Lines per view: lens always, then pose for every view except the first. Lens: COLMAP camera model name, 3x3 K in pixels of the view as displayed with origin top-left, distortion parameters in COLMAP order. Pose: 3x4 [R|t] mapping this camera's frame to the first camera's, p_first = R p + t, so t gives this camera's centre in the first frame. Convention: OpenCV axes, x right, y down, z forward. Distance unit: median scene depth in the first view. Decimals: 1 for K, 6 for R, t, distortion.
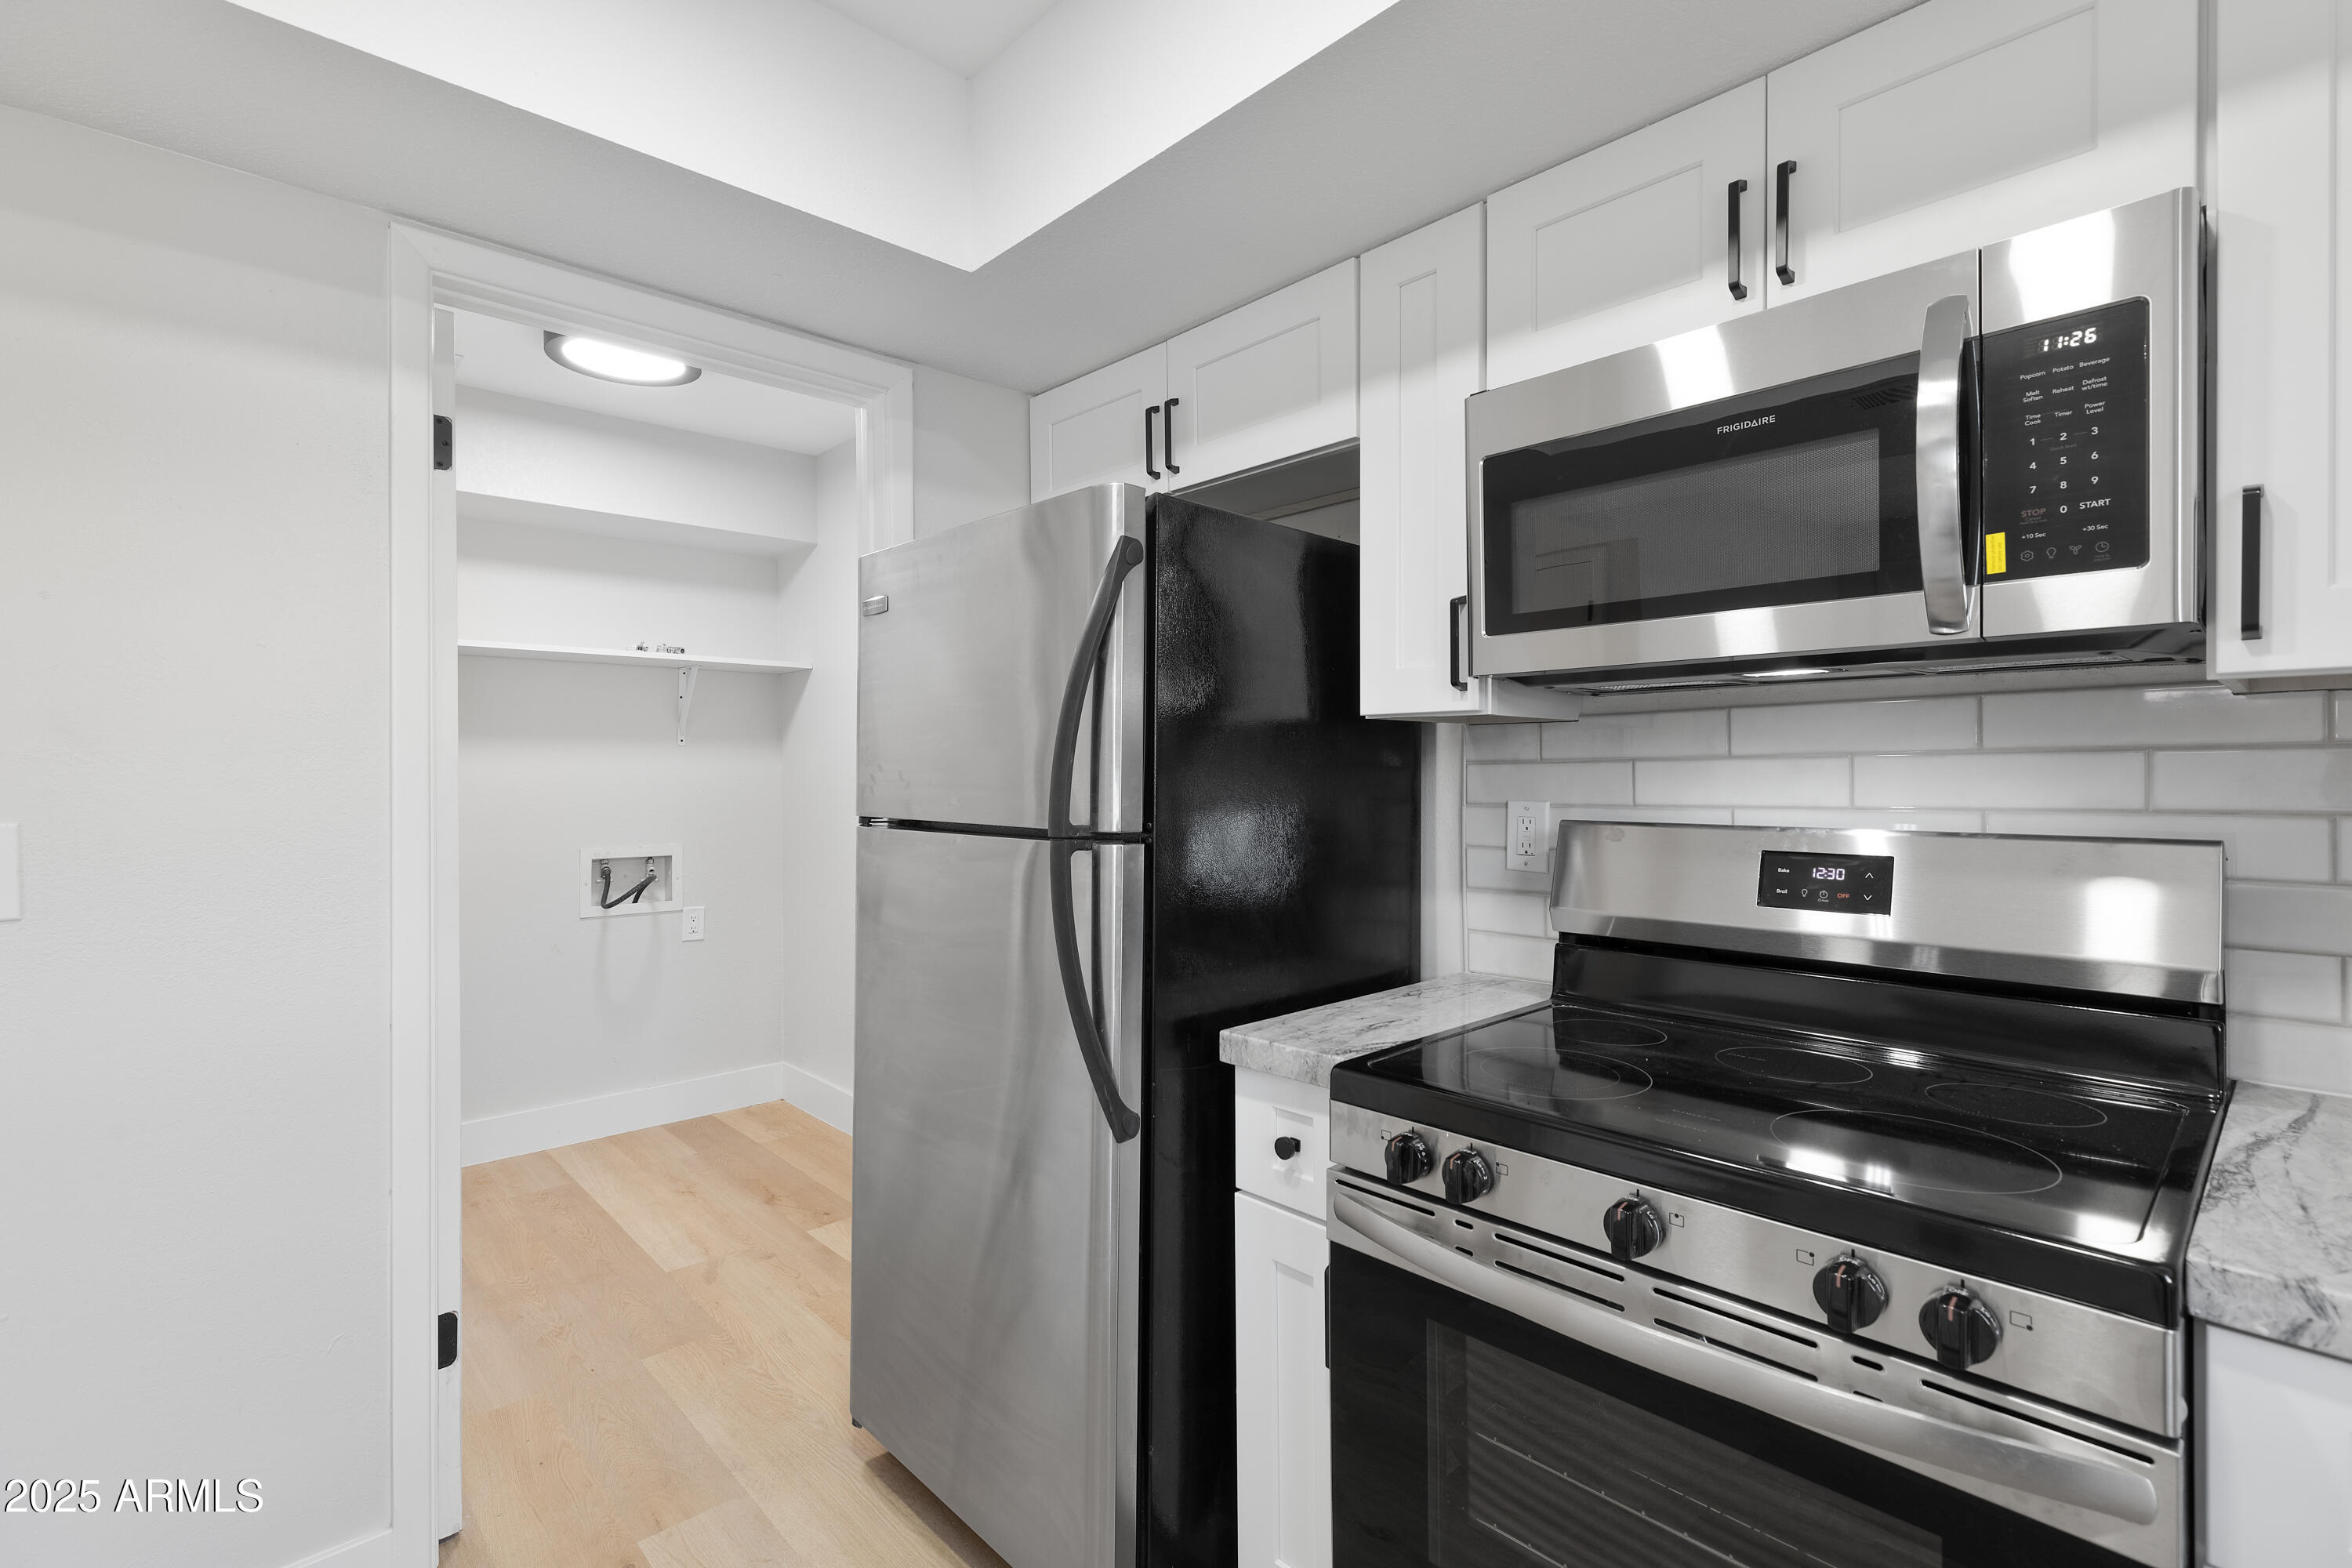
lens RADIAL K [[1061.5, 0, 1162.2], [0, 1061.5, 768.4], [0, 0, 1]] dist [-0.004155, 0.000024]
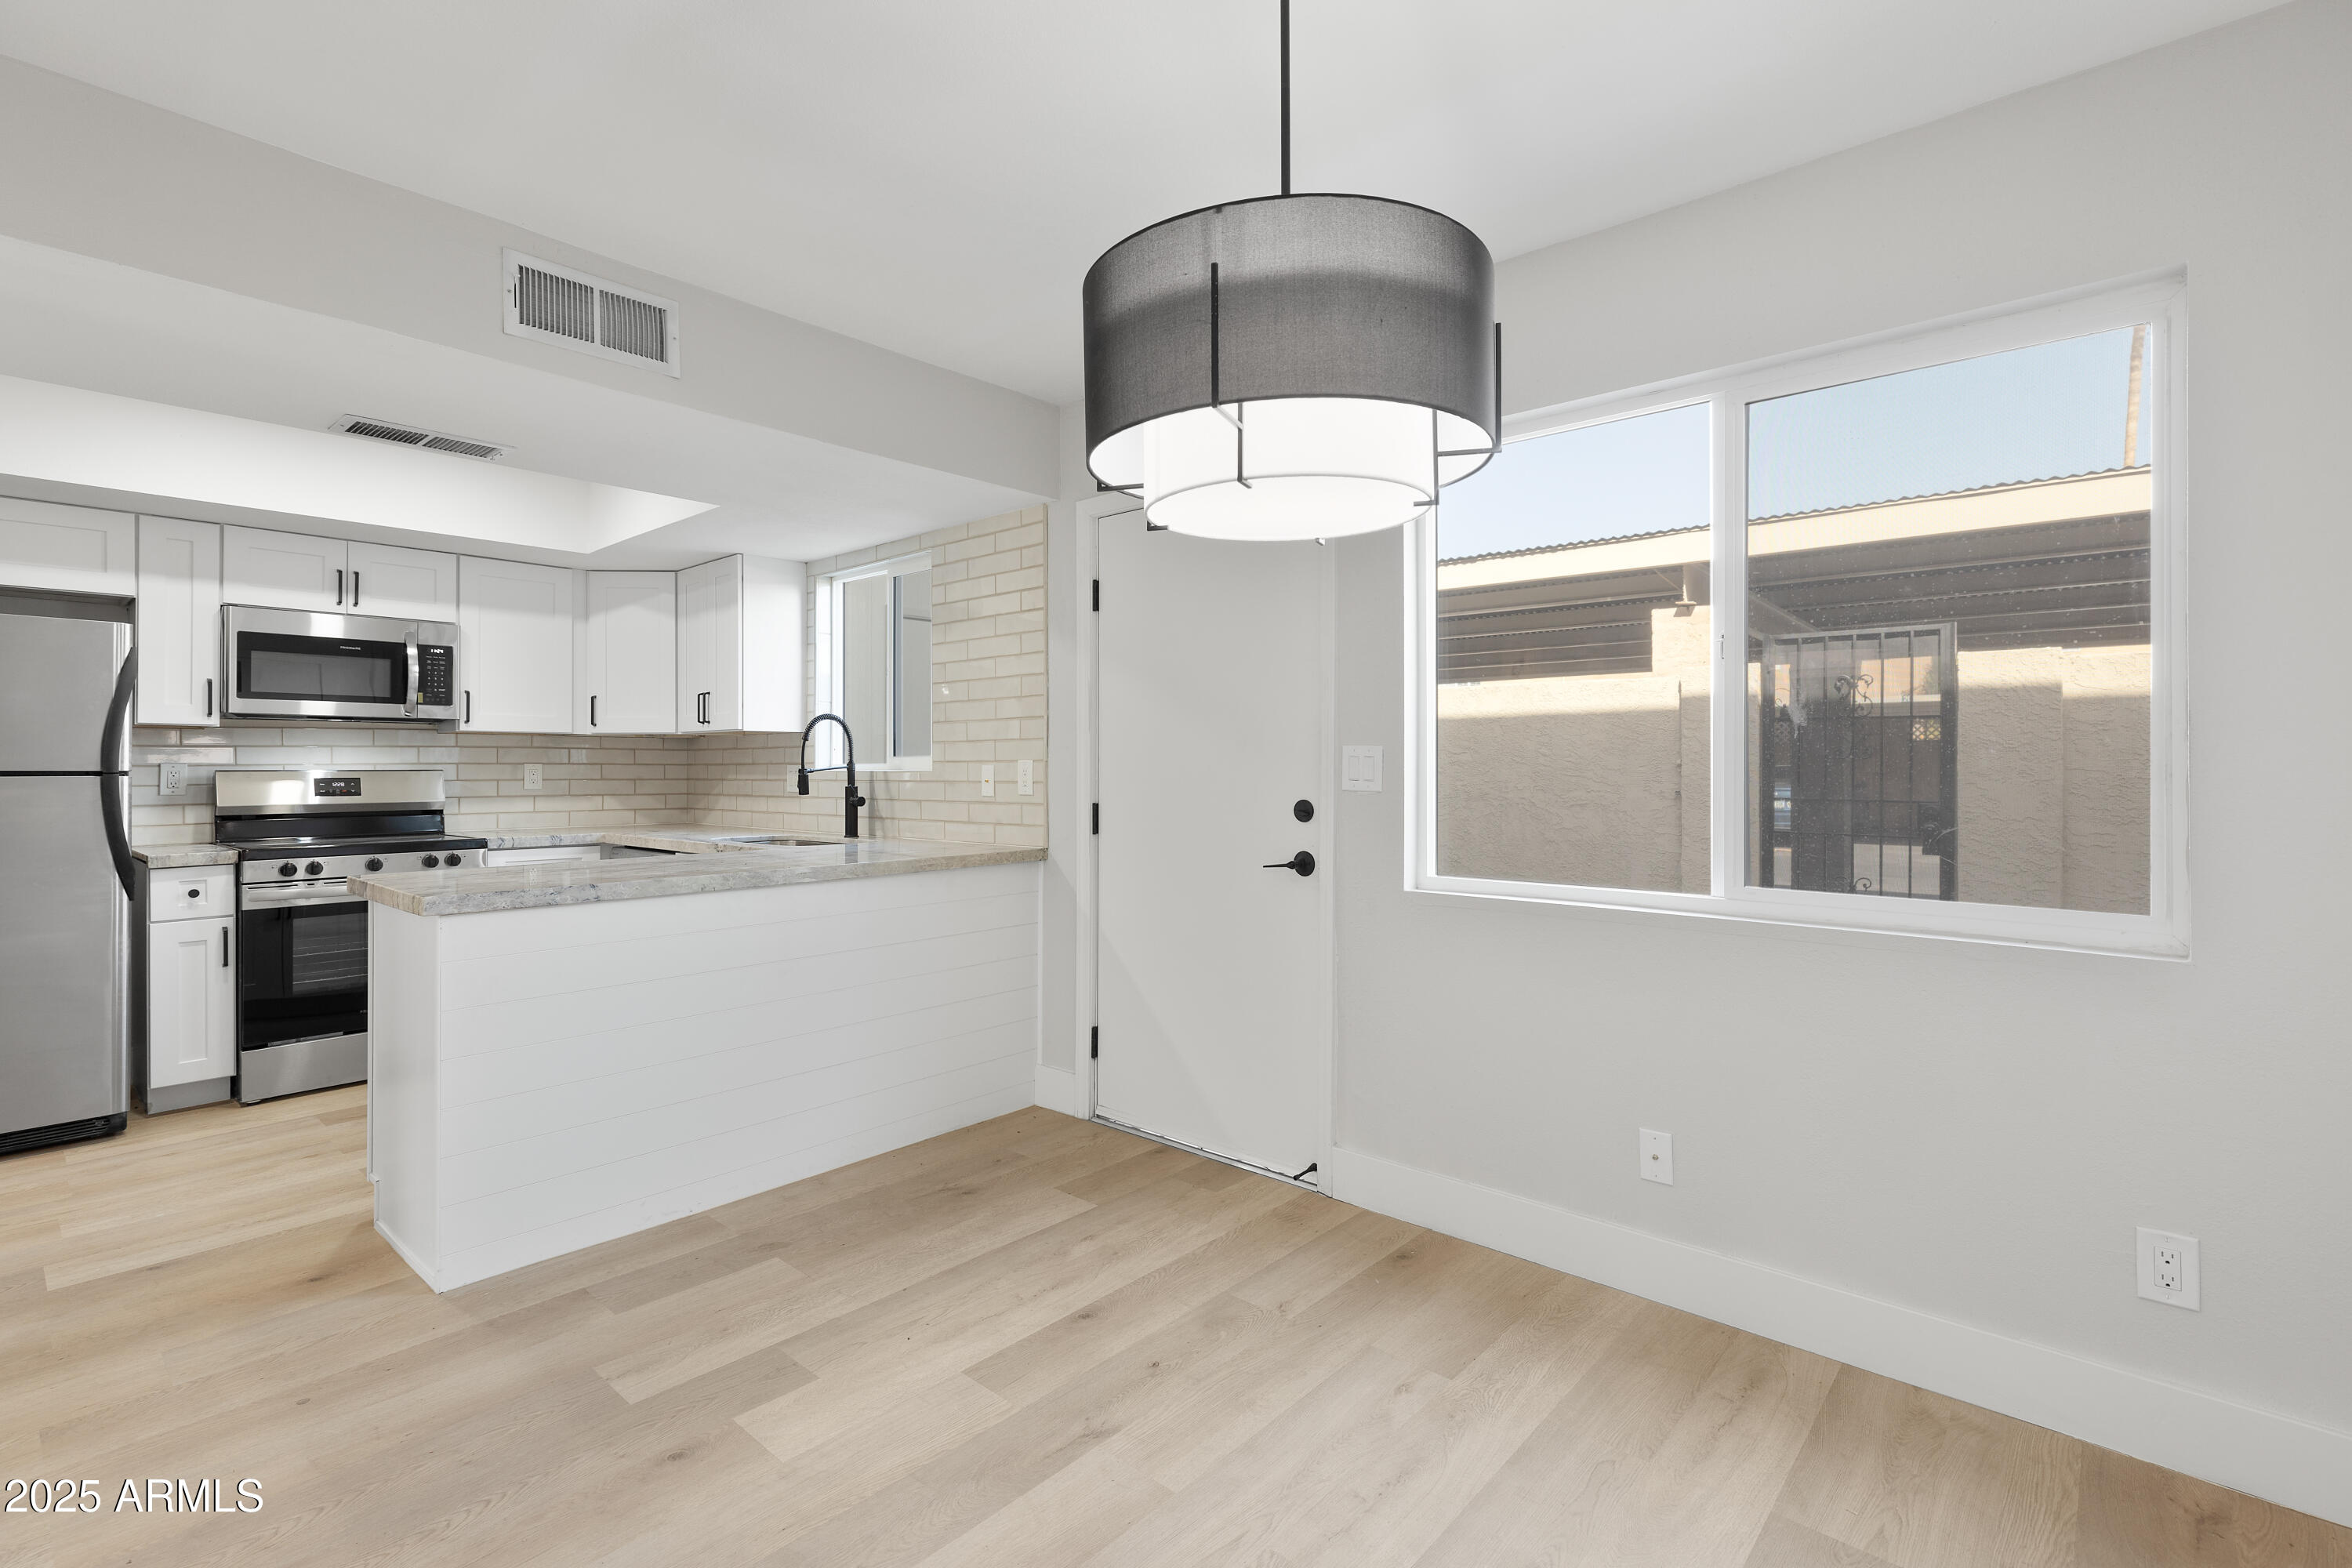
lens RADIAL K [[1061.5, 0, 1162.2], [0, 1061.5, 768.4], [0, 0, 1]] dist [-0.004155, 0.000024]
pose [[-0.086327, 0.000402, 0.996267, -0.834390], [-0.001834, 0.999998, -0.000562, 0.015494], [-0.996265, -0.001875, -0.086326, -0.354808]]
